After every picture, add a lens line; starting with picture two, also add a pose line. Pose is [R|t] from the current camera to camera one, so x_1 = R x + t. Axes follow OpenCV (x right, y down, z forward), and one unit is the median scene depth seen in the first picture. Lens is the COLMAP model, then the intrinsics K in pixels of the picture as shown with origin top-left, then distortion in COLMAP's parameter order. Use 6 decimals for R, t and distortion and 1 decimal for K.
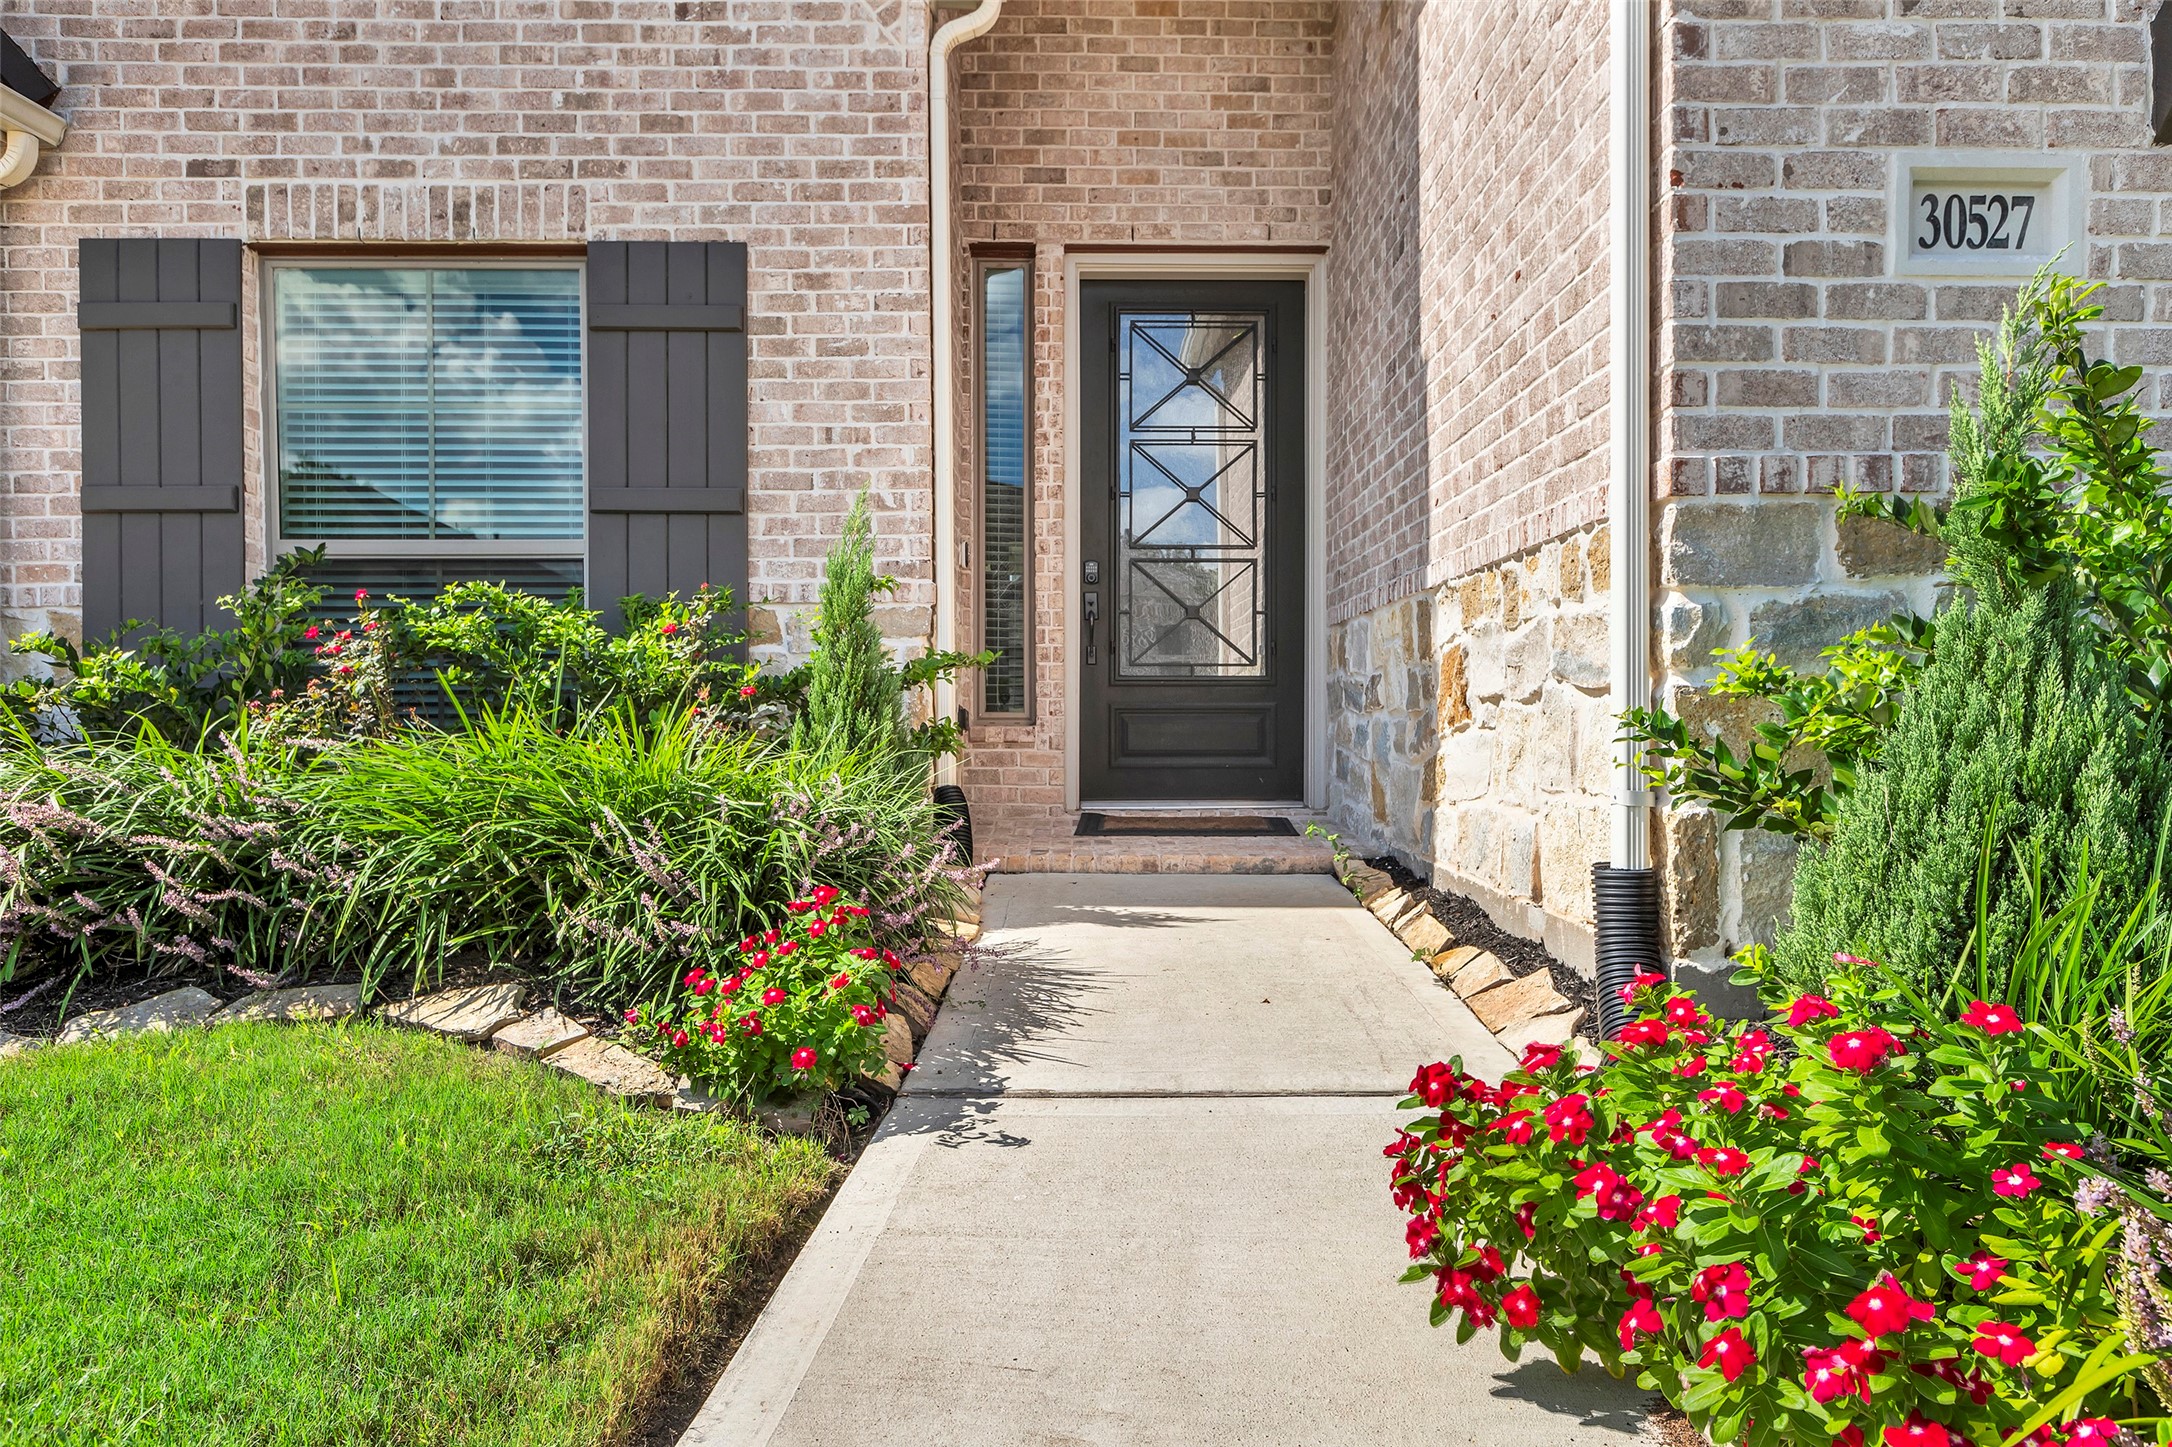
lens RADIAL K [[1369.6, 0, 1079.1], [0, 1369.6, 720.3], [0, 0, 1]] dist [0.001761, 0.000485]
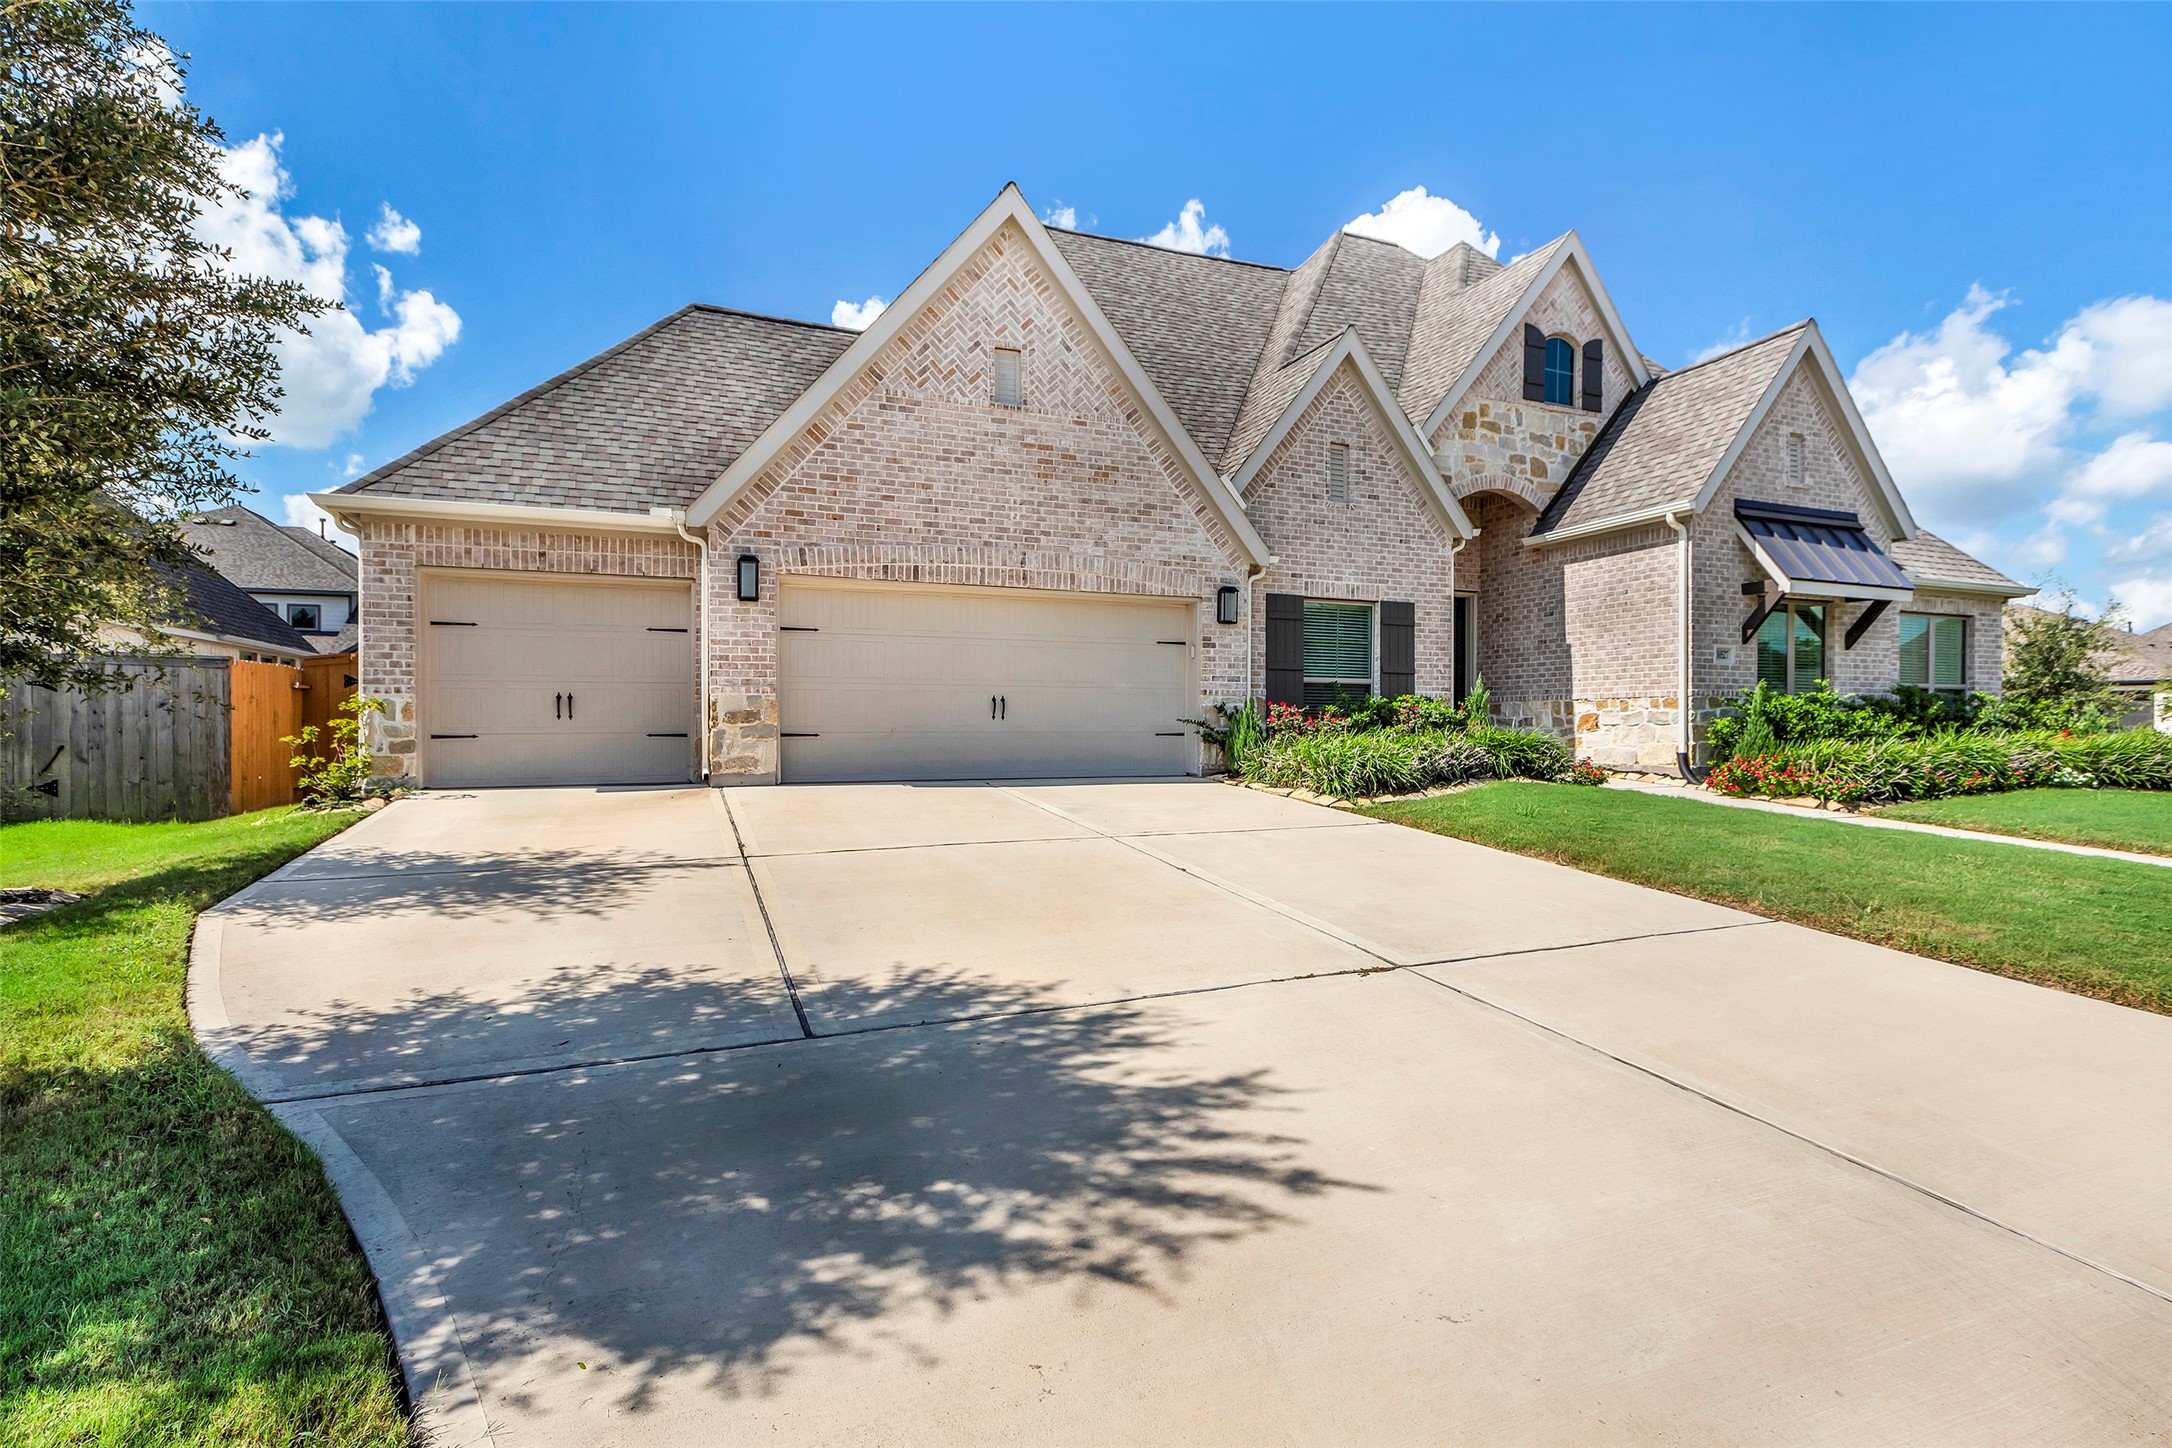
lens RADIAL K [[1042.6, 0, 1085.6], [0, 1042.6, 725.5], [0, 0, 1]] dist [-0.007849, 0.001273]
pose [[0.928170, 0.005116, 0.372122, -2.175119], [-0.002793, 0.999973, -0.006782, 0.013660], [-0.372146, 0.005255, 0.928159, -1.347727]]
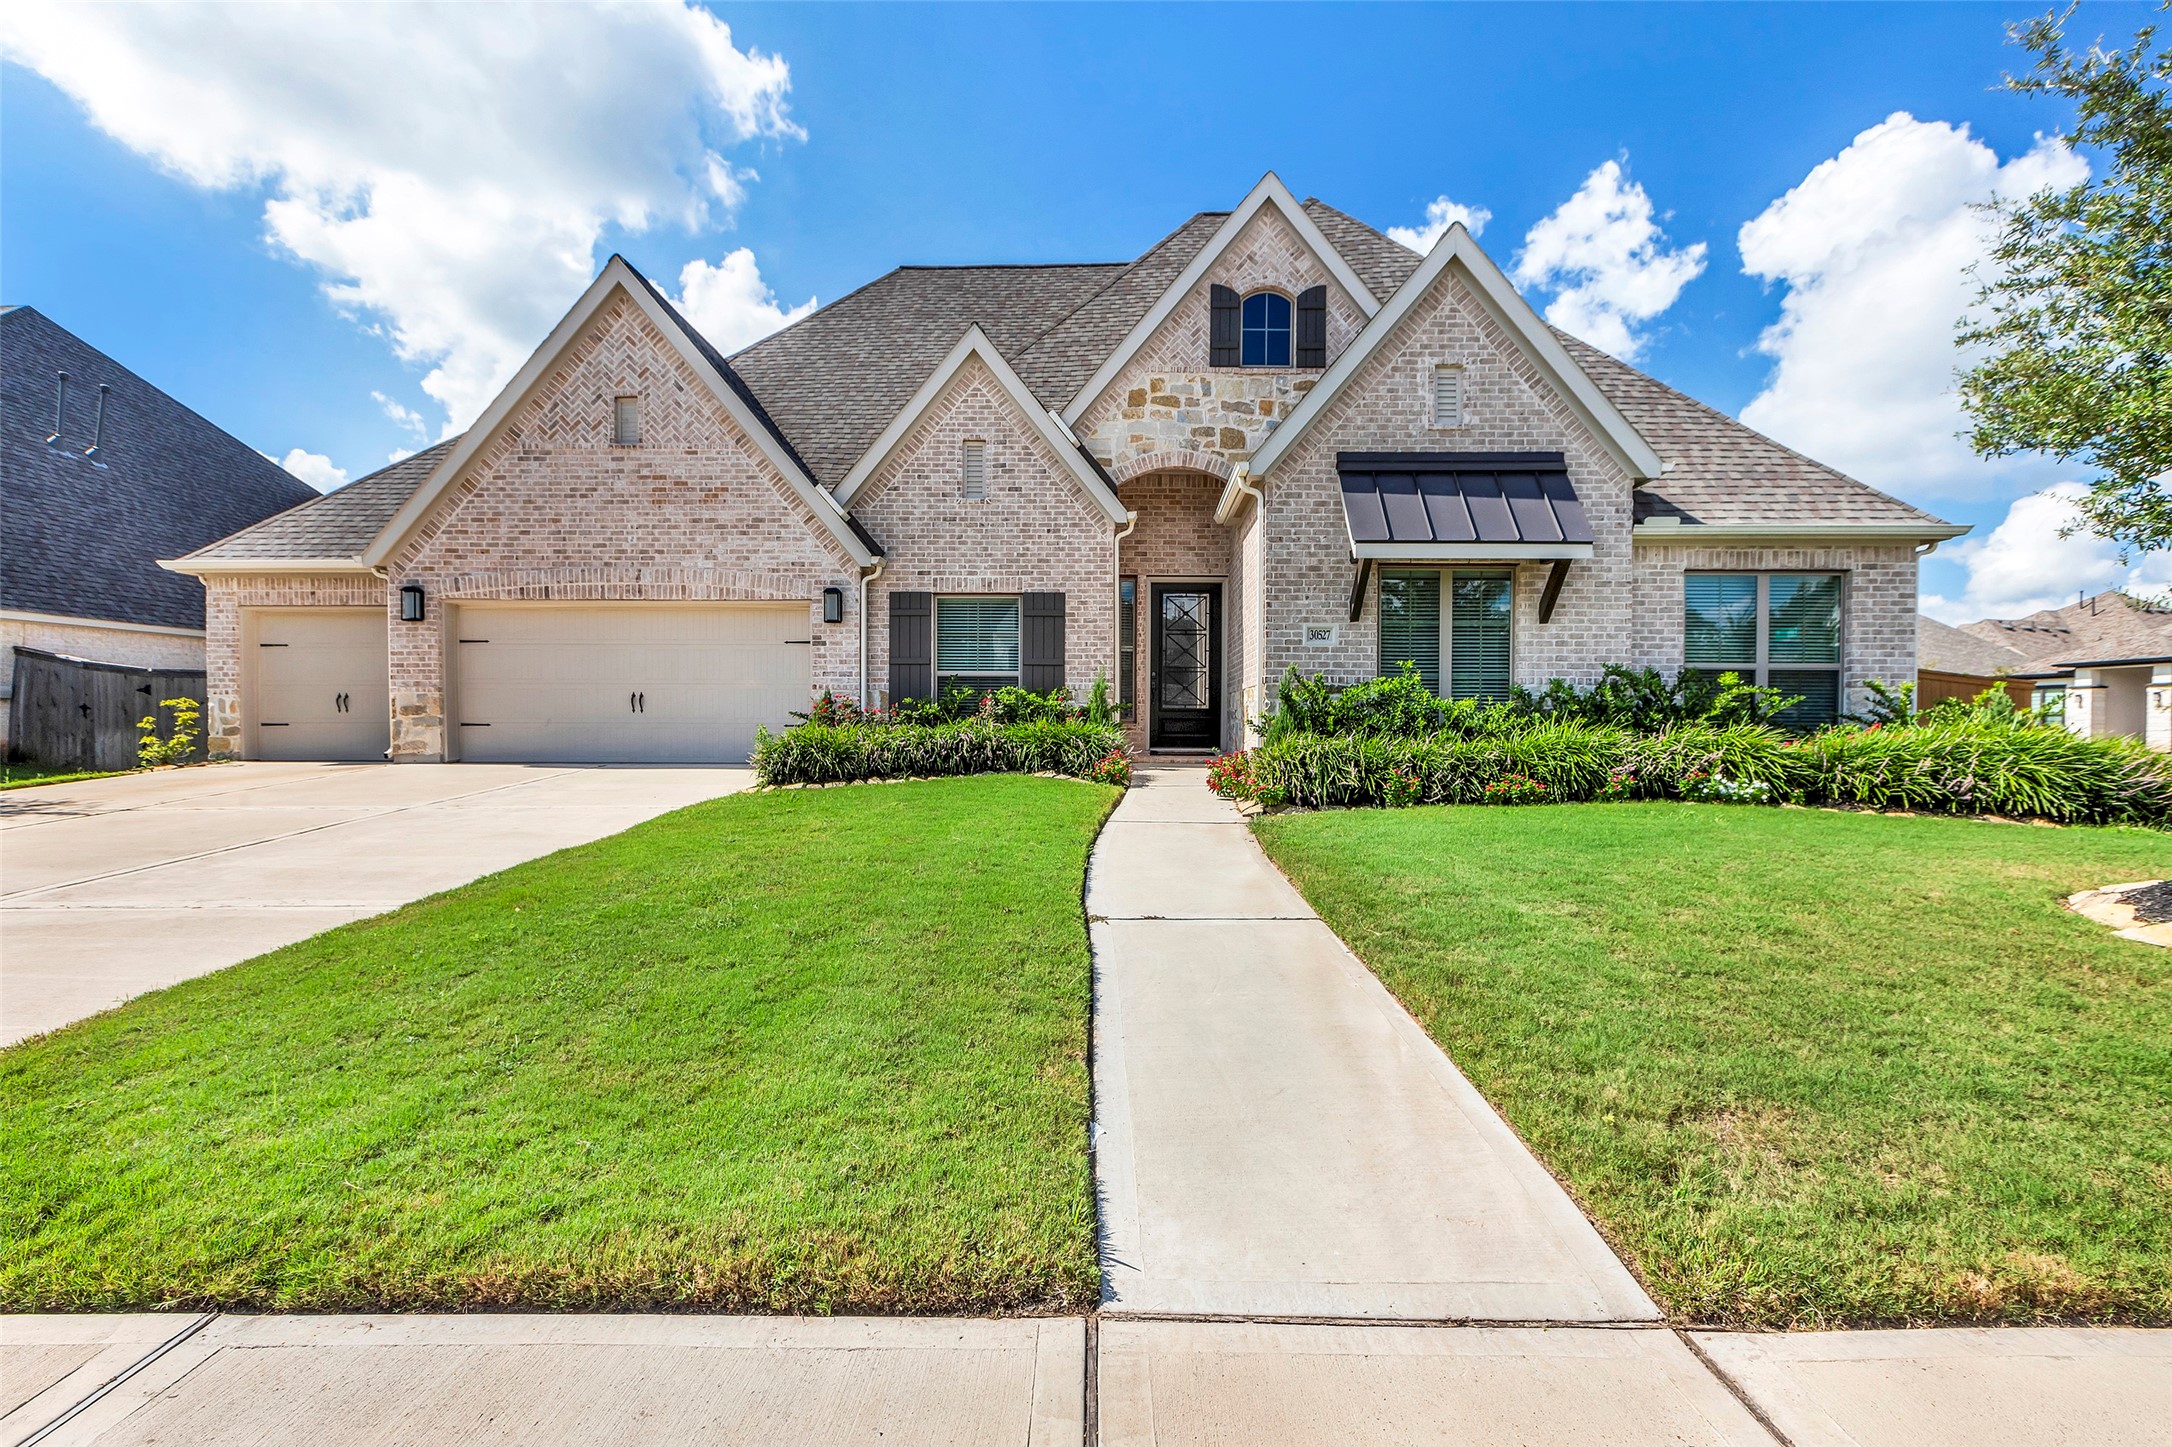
lens RADIAL K [[971.6, 0, 1080.6], [0, 971.6, 720.6], [0, 0, 1]] dist [0.001839, -0.001402]
pose [[0.999508, 0.006429, -0.030703, -0.118776], [-0.006605, 0.999962, -0.005657, 0.014167], [0.030665, 0.005857, 0.999513, -1.650508]]
